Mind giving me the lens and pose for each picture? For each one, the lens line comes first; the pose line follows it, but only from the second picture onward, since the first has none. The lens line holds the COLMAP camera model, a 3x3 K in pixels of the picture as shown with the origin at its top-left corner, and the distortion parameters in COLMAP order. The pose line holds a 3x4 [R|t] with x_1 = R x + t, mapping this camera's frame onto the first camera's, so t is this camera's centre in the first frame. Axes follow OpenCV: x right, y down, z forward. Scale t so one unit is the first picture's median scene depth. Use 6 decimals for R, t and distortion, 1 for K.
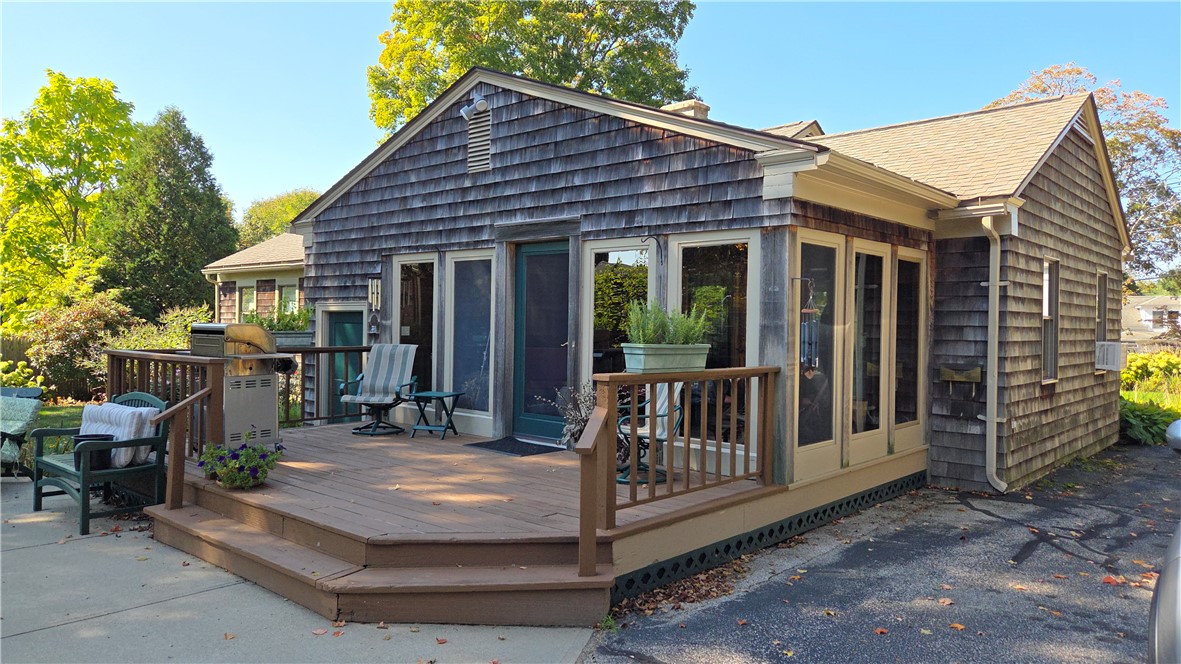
lens RADIAL K [[798.6, 0, 608.6], [0, 798.6, 334.0], [0, 0, 1]] dist [0.062295, -0.000340]
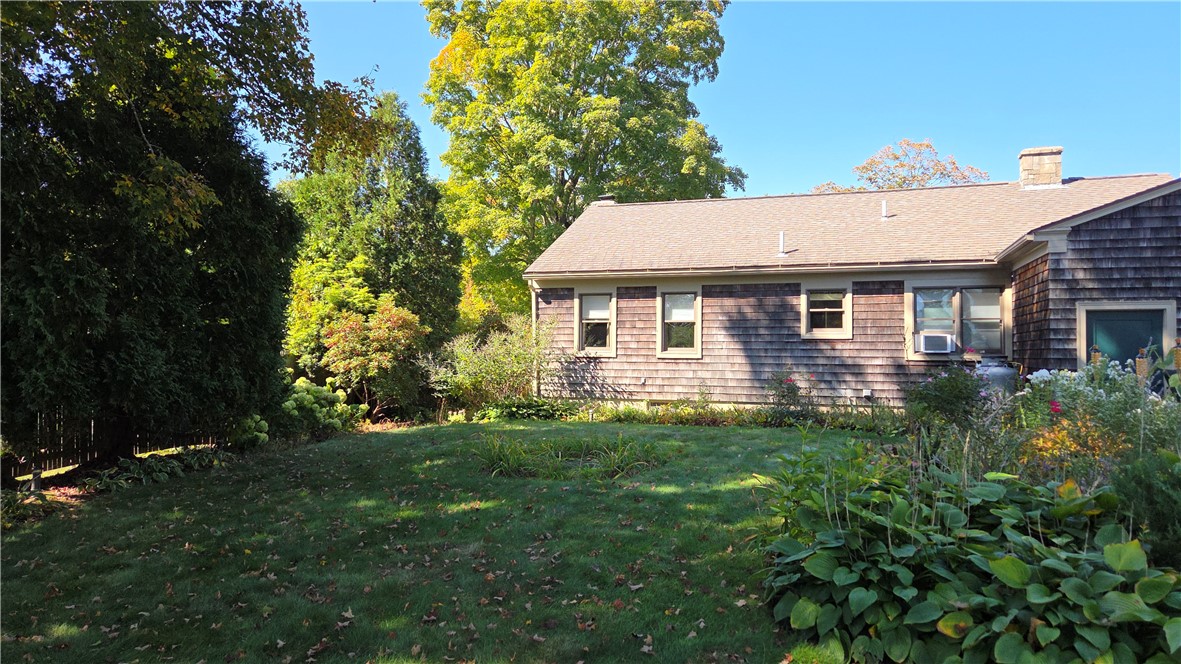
lens RADIAL K [[798.6, 0, 608.6], [0, 798.6, 334.0], [0, 0, 1]] dist [0.062295, -0.000340]
pose [[0.915787, 0.003789, 0.401646, -1.812179], [0.009917, 0.999437, -0.032041, 0.045081], [-0.401542, 0.033326, 0.915234, 0.279693]]
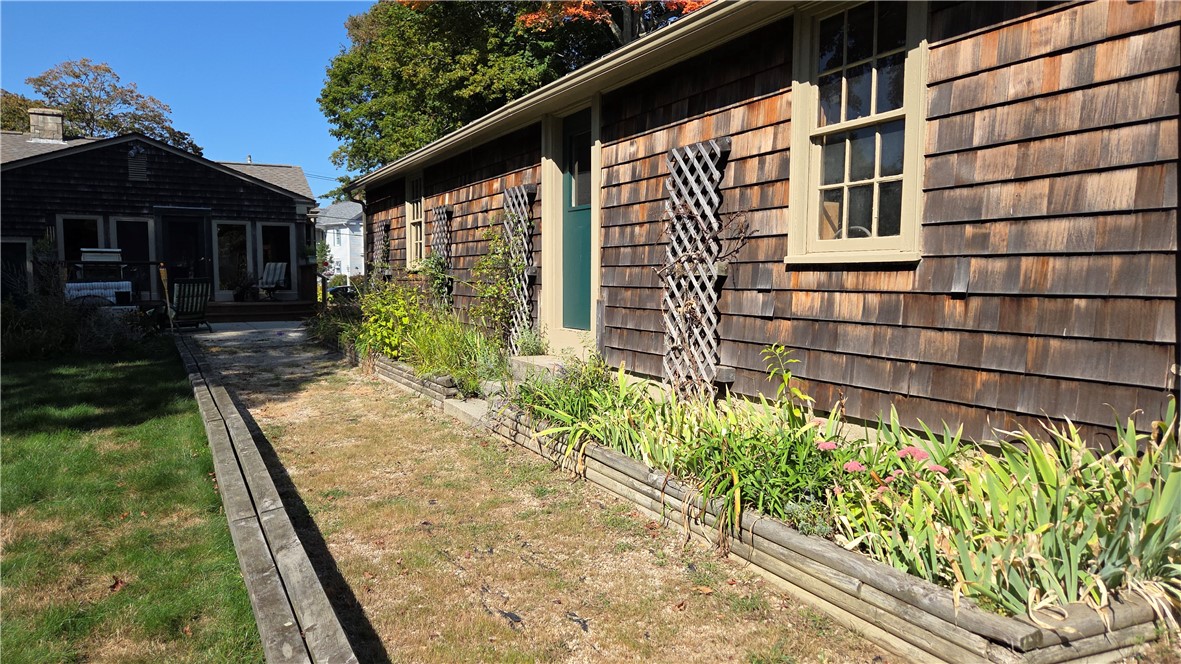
lens RADIAL K [[794.6, 0, 590.5], [0, 794.6, 332.0], [0, 0, 1]] dist [0.064839, -0.059448]
pose [[0.361195, -0.079741, 0.929074, -1.820224], [0.013023, 0.996671, 0.080479, 0.047251], [-0.932399, -0.016969, 0.361031, -0.963807]]
